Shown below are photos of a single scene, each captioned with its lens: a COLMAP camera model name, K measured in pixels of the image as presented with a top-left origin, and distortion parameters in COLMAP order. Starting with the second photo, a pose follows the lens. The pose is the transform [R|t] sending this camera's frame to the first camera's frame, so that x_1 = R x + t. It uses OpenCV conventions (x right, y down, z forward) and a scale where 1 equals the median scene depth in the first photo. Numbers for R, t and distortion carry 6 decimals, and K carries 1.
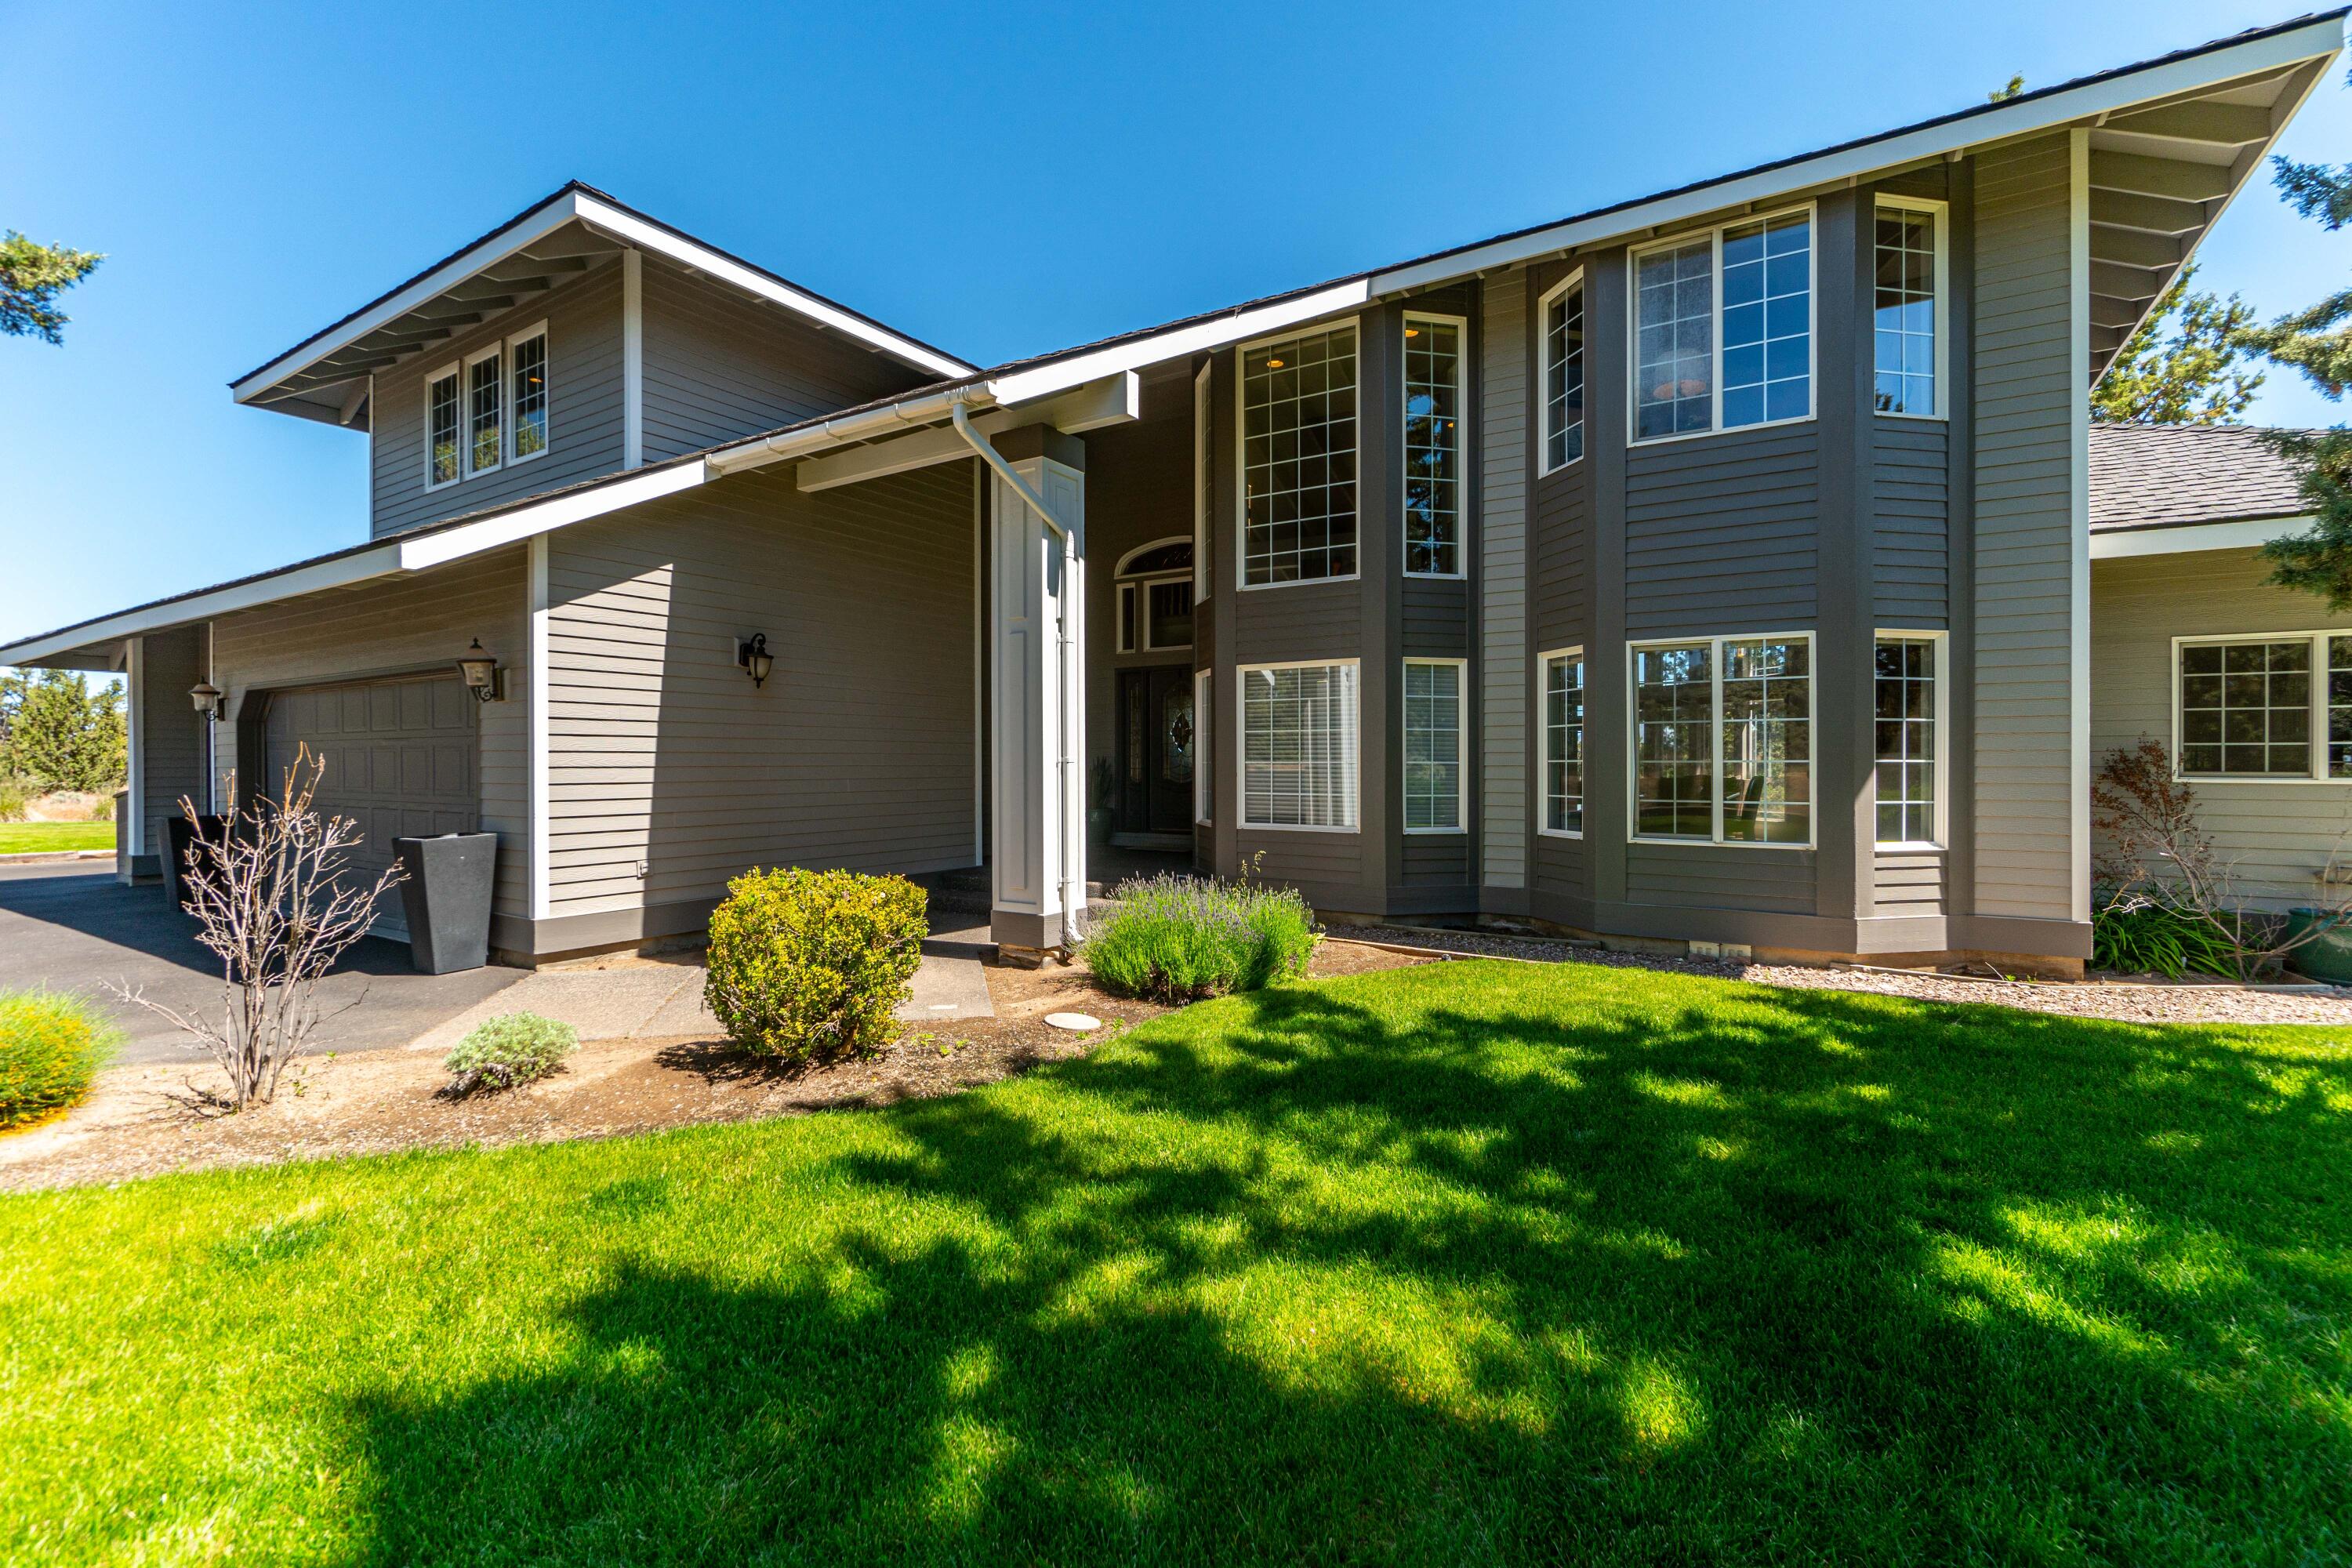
lens RADIAL K [[1013.9, 0, 1176.0], [0, 1013.9, 784.0], [0, 0, 1]] dist [-0.001721, -0.000008]
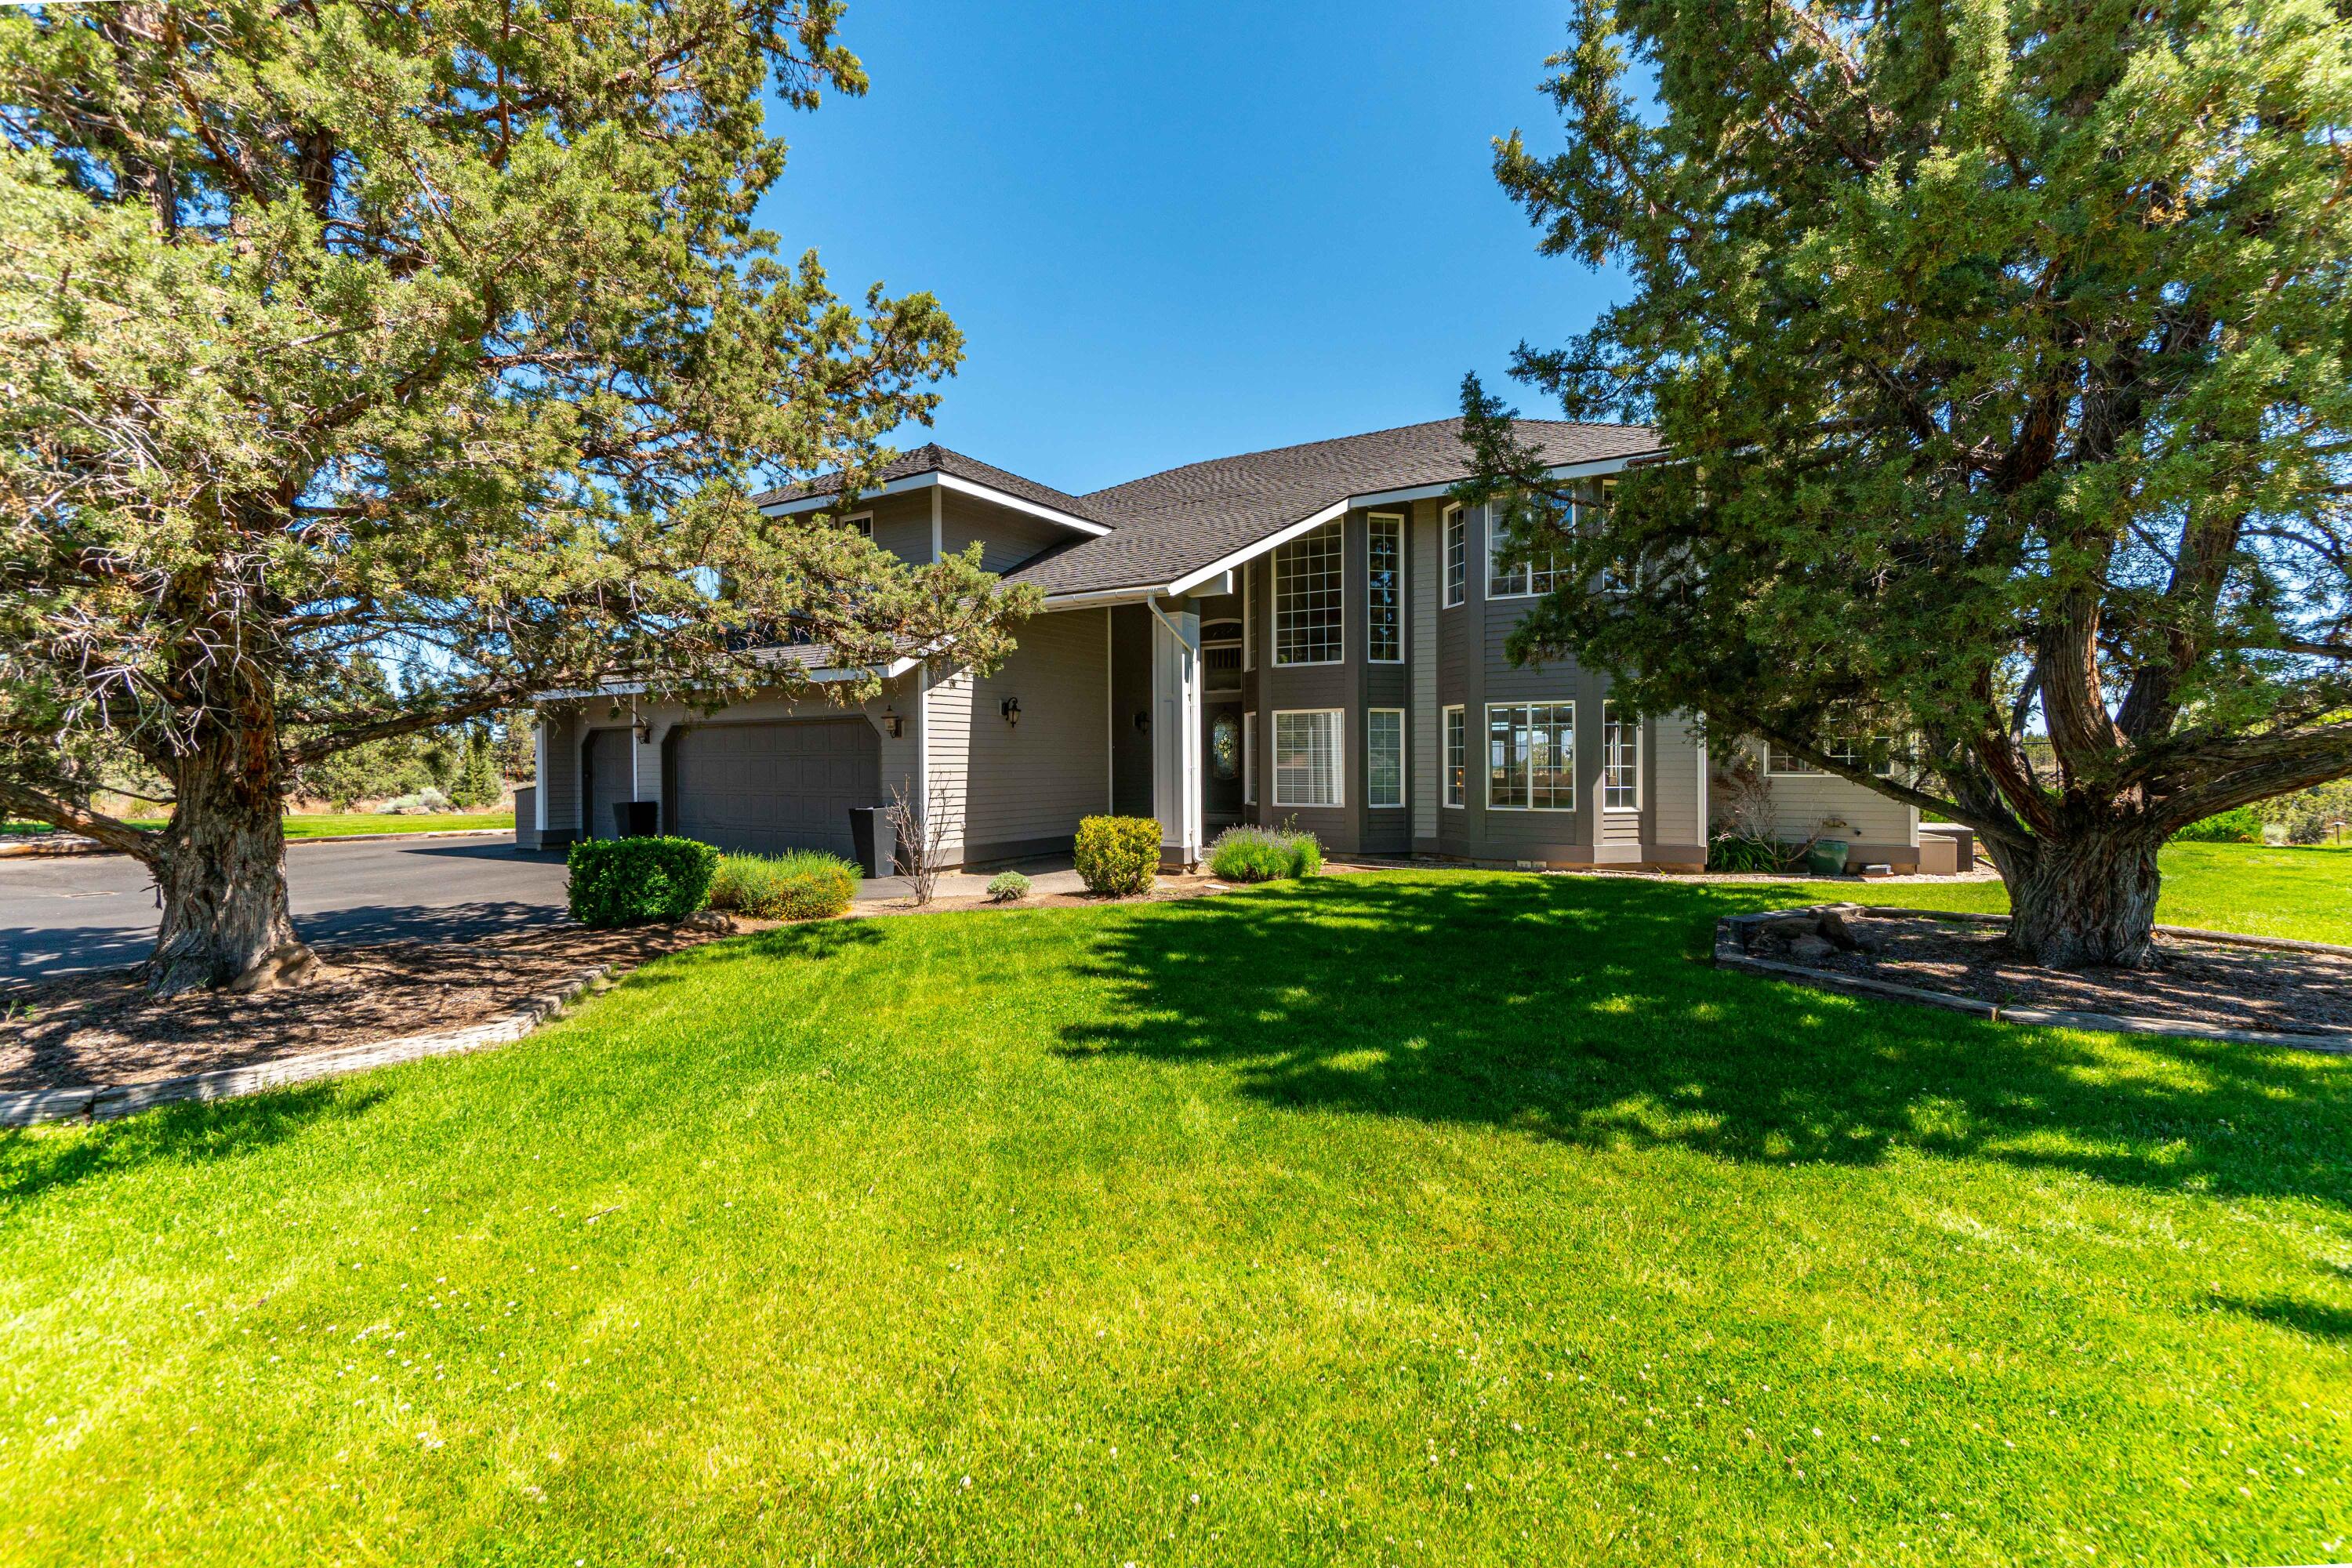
lens RADIAL K [[1042.4, 0, 1176.0], [0, 1042.4, 784.0], [0, 0, 1]] dist [0.000401, -0.000001]
pose [[0.999683, -0.003879, 0.024893, -0.181464], [0.003876, 0.999992, 0.000173, 0.007276], [-0.024893, -0.000077, 0.999690, -0.933423]]
